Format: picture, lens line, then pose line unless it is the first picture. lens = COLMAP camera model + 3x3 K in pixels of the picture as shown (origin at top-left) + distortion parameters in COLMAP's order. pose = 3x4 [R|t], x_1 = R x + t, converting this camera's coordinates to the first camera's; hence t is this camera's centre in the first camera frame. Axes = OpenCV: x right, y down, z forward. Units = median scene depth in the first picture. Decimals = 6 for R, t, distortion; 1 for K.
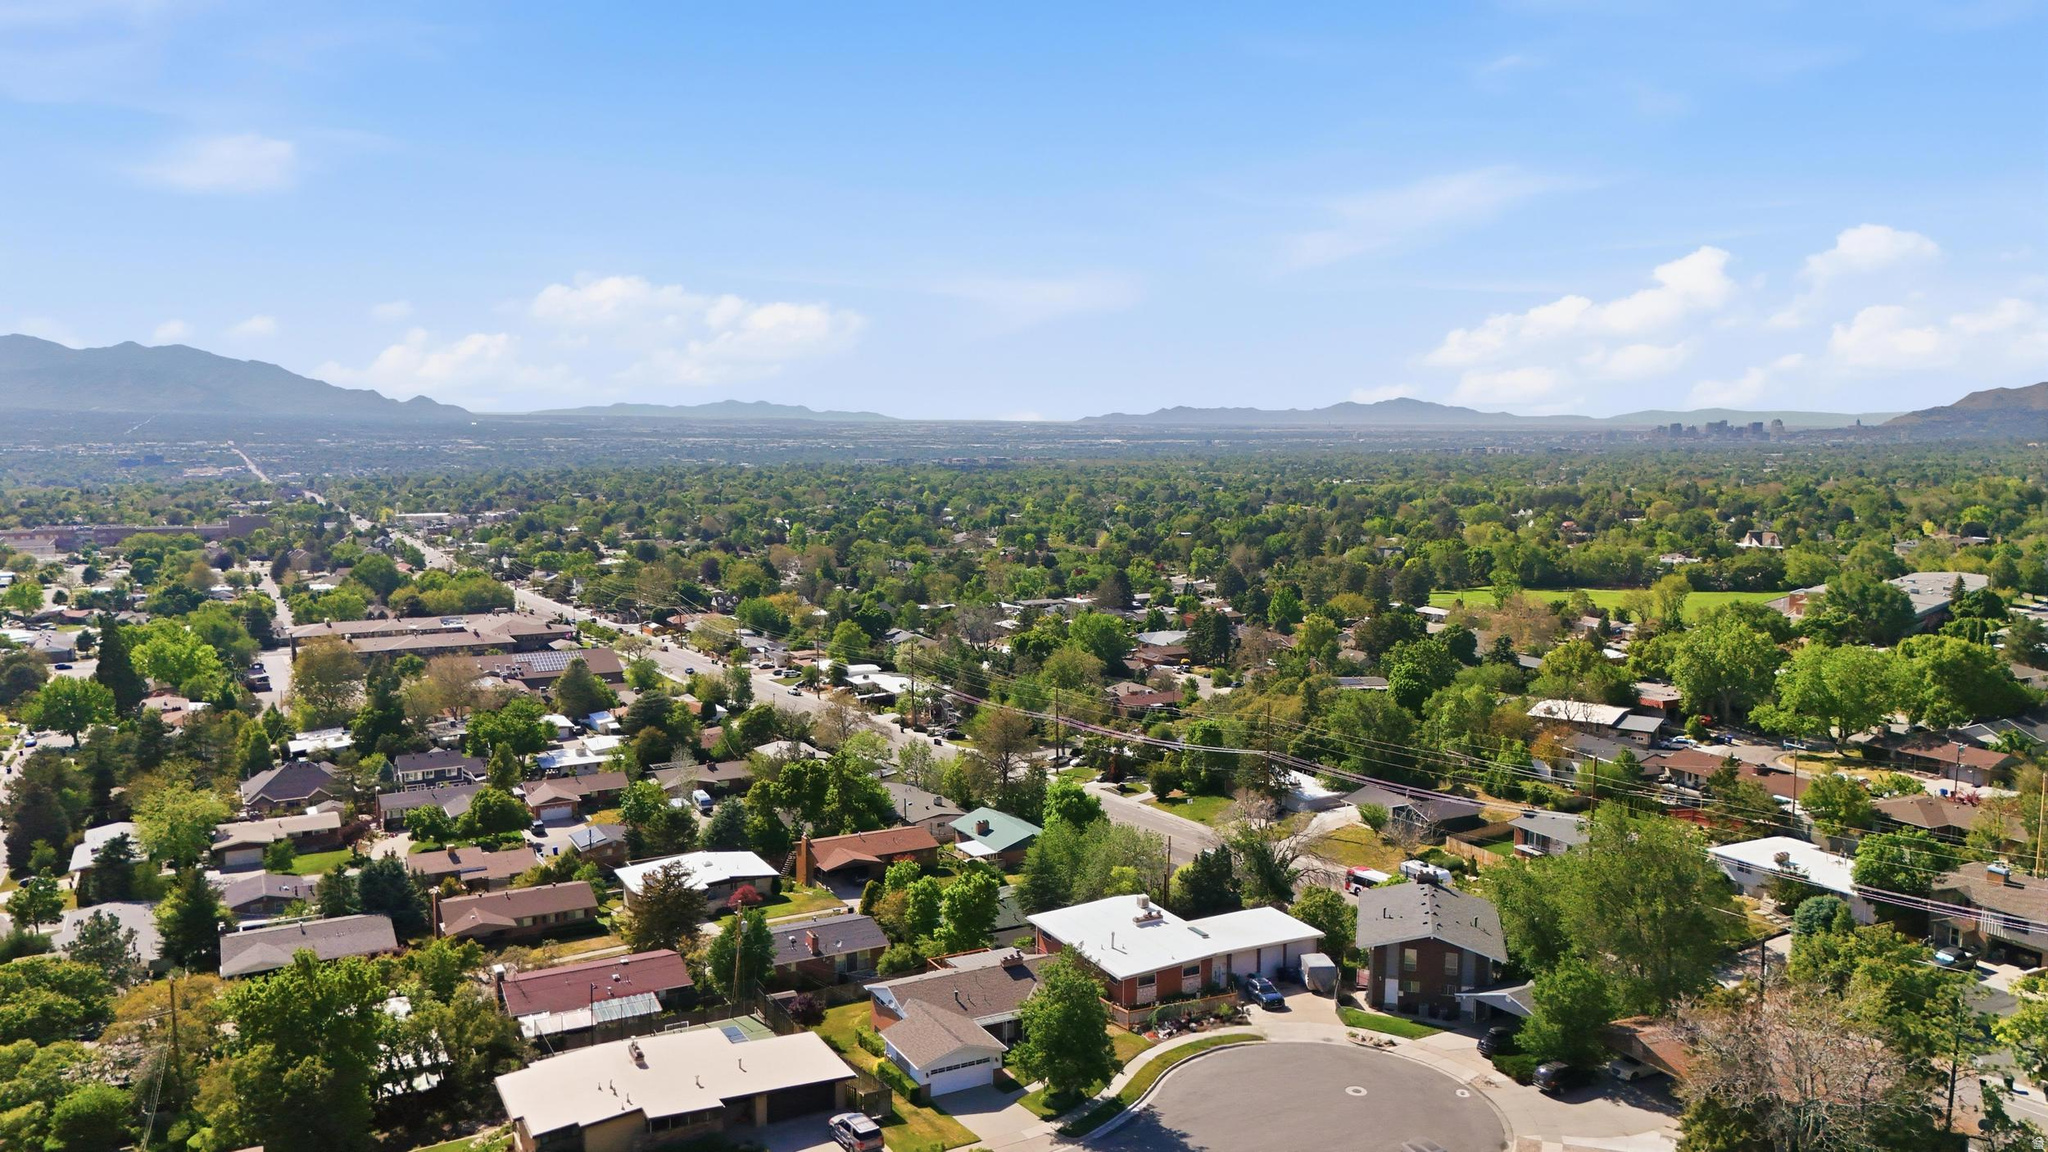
lens RADIAL K [[1510.7, 0, 1027.0], [0, 1510.7, 589.4], [0, 0, 1]] dist [0.063460, -0.053377]
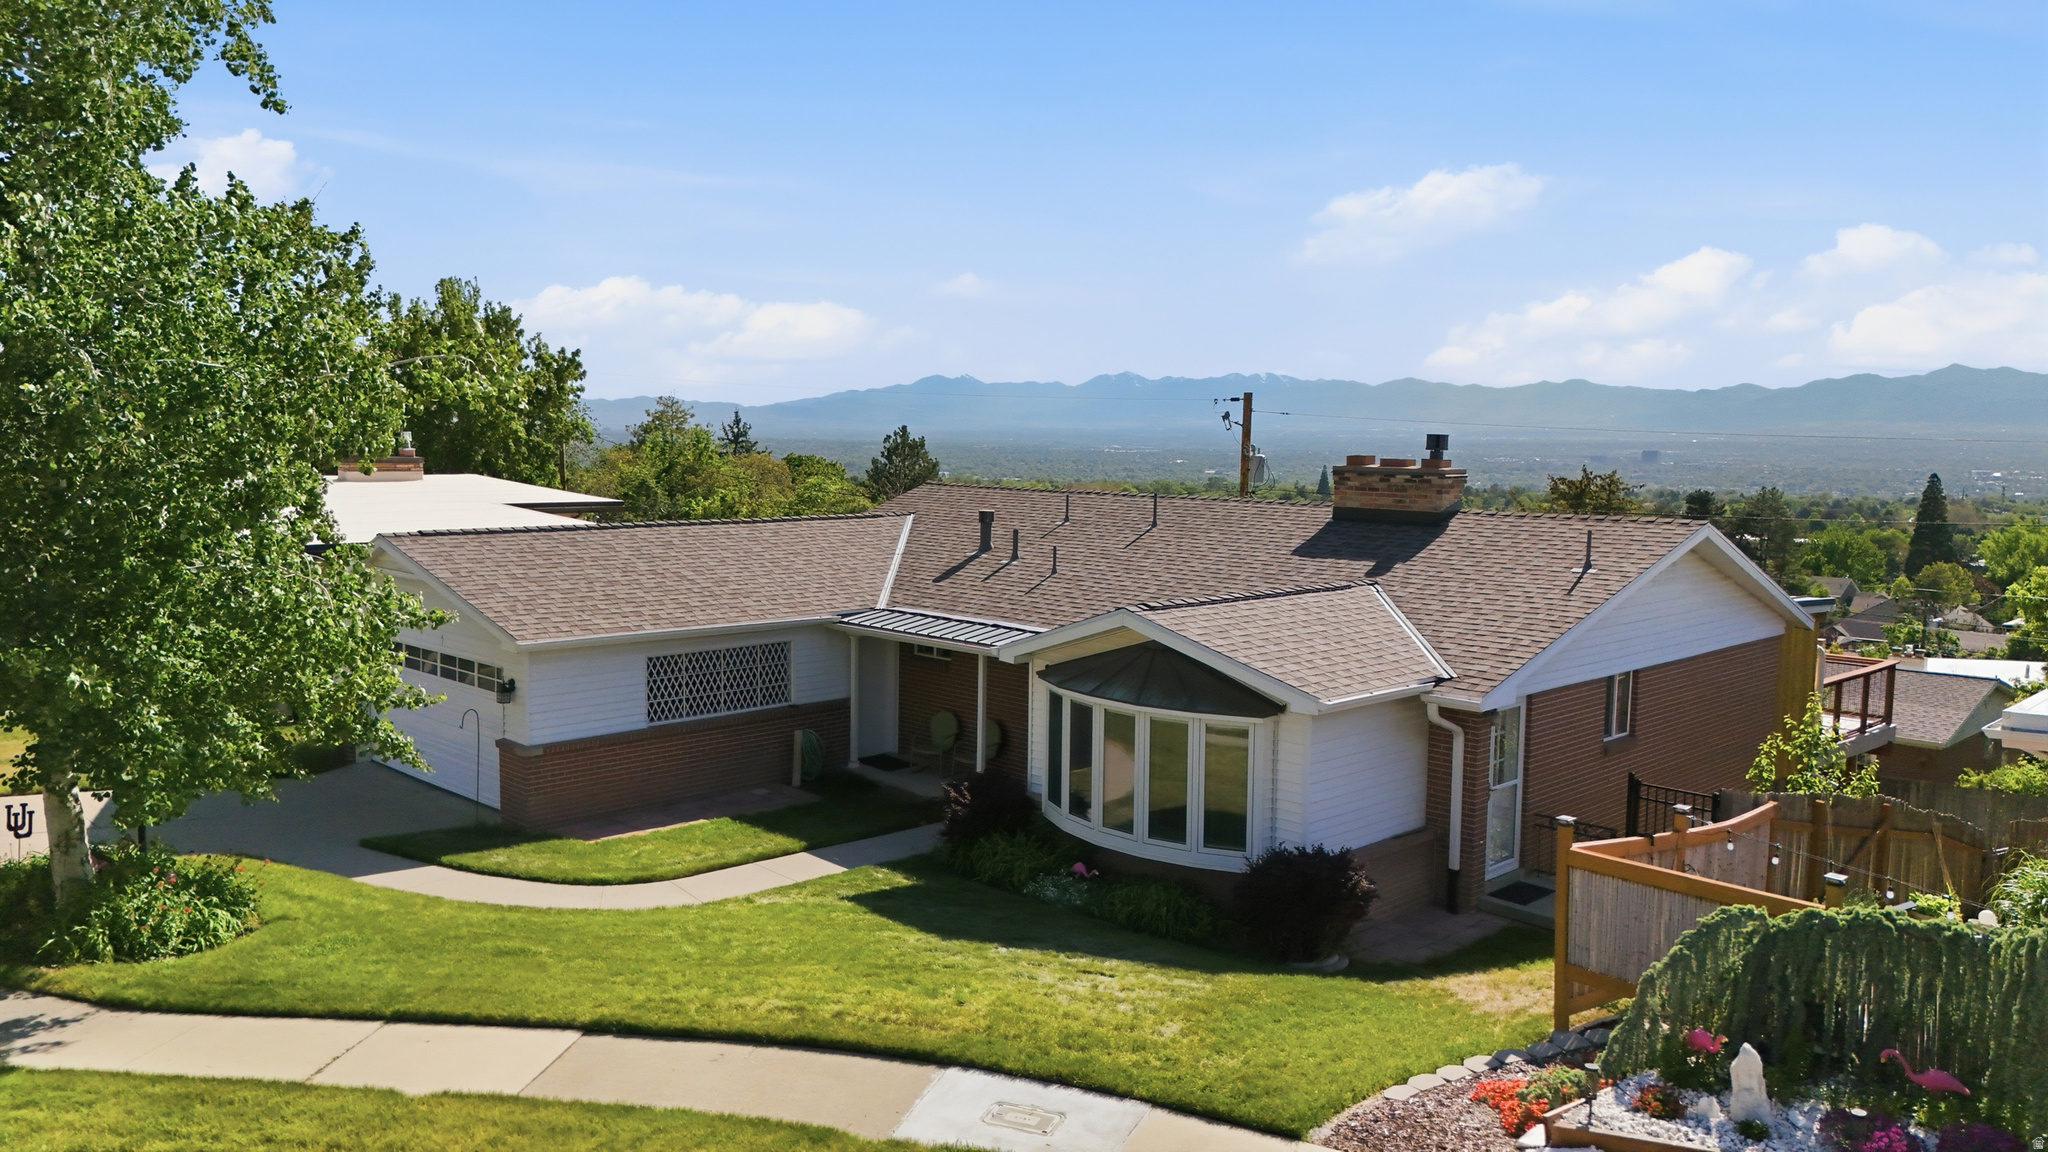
lens RADIAL K [[1510.3, 0, 1020.5], [0, 1510.3, 584.2], [0, 0, 1]] dist [0.050763, -0.033258]
pose [[0.284505, 0.094791, -0.953977, 0.134967], [-0.123650, 0.990416, 0.061536, 0.222366], [0.950667, 0.100452, 0.293499, 0.801806]]
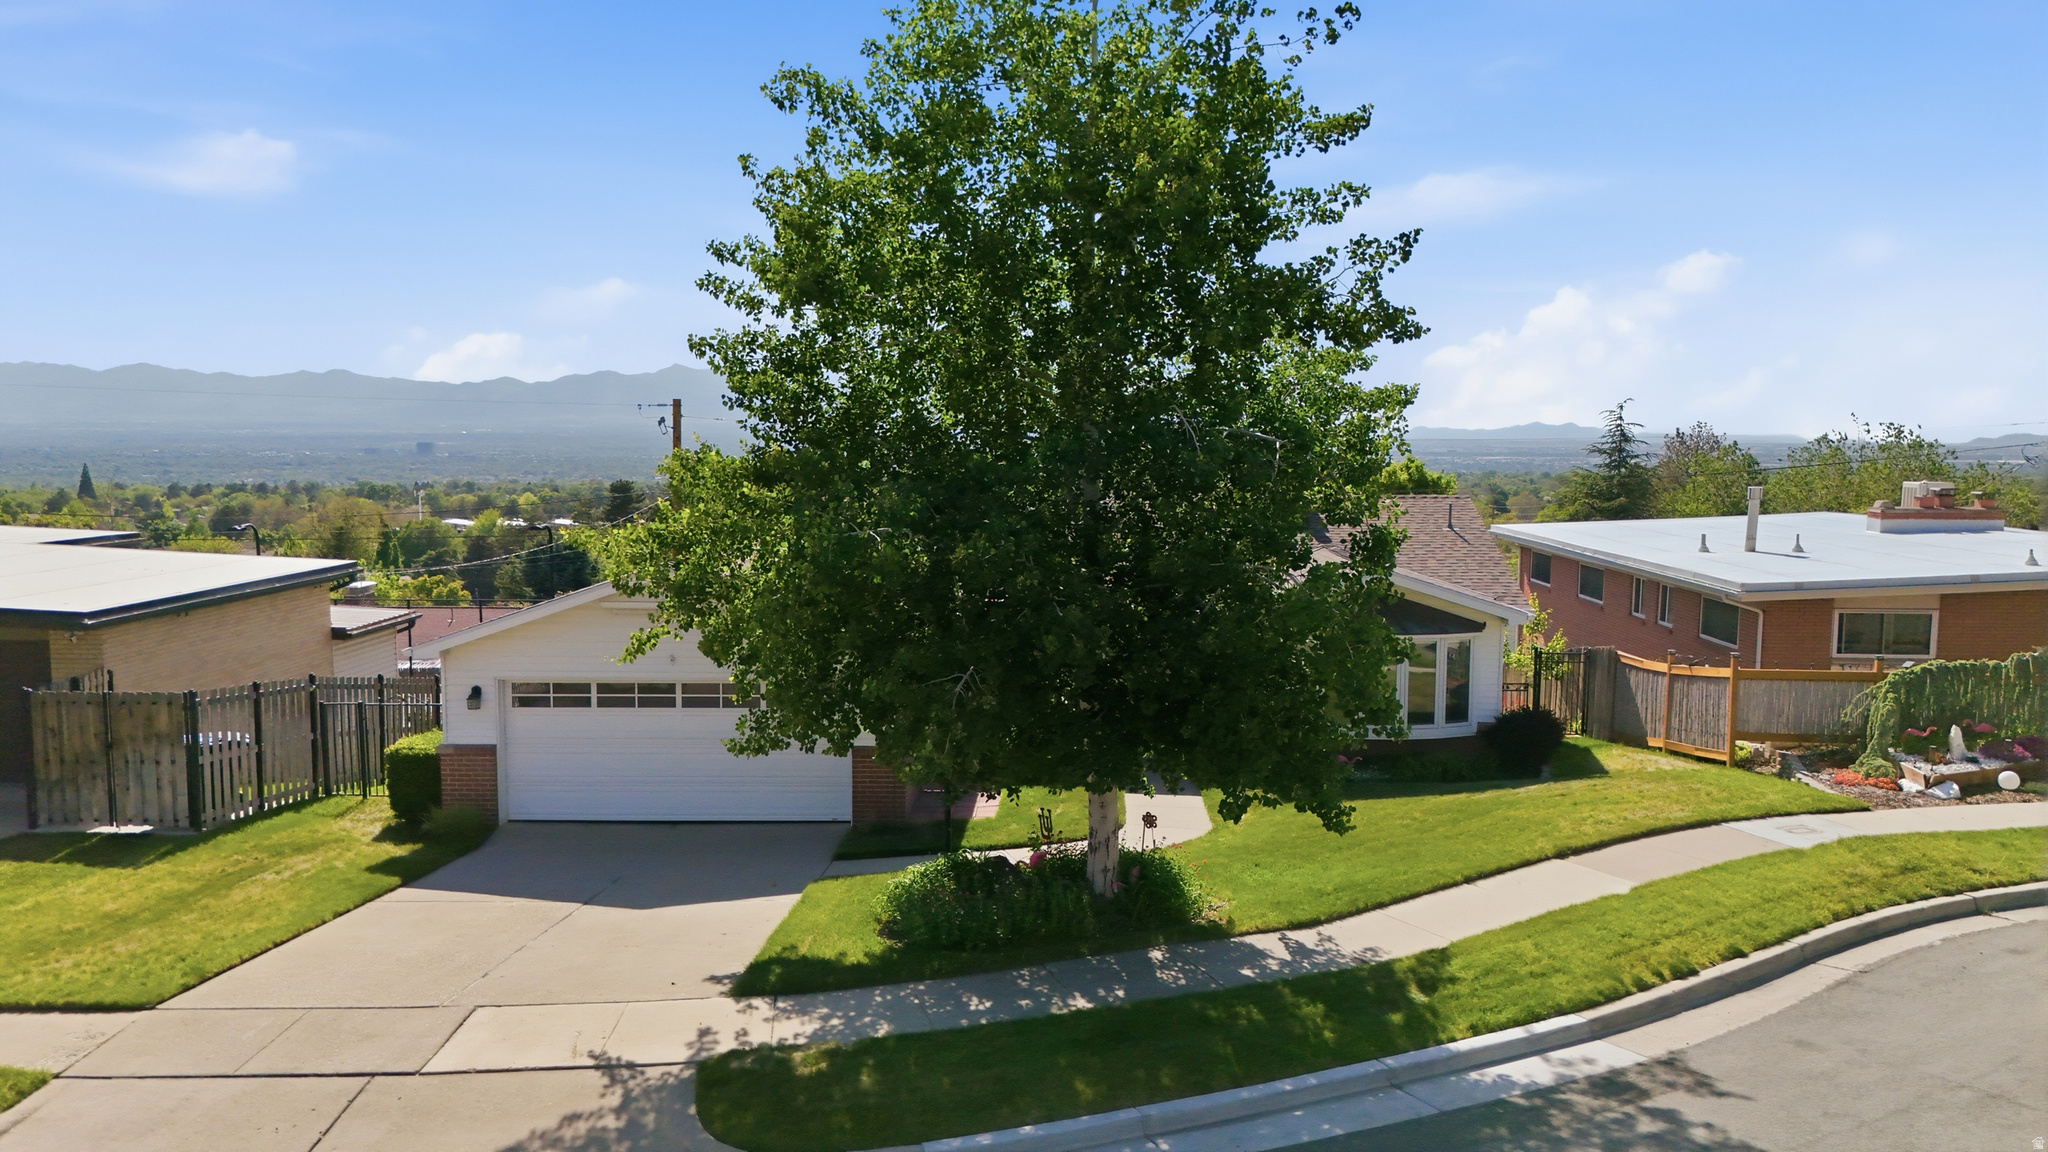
lens RADIAL K [[1510.3, 0, 1023.5], [0, 1510.3, 594.7], [0, 0, 1]] dist [0.050763, -0.033258]
pose [[0.870068, 0.049954, -0.490393, 0.071803], [-0.056551, 0.998399, 0.001367, 0.235738], [0.489676, 0.026543, 0.871500, 0.673371]]
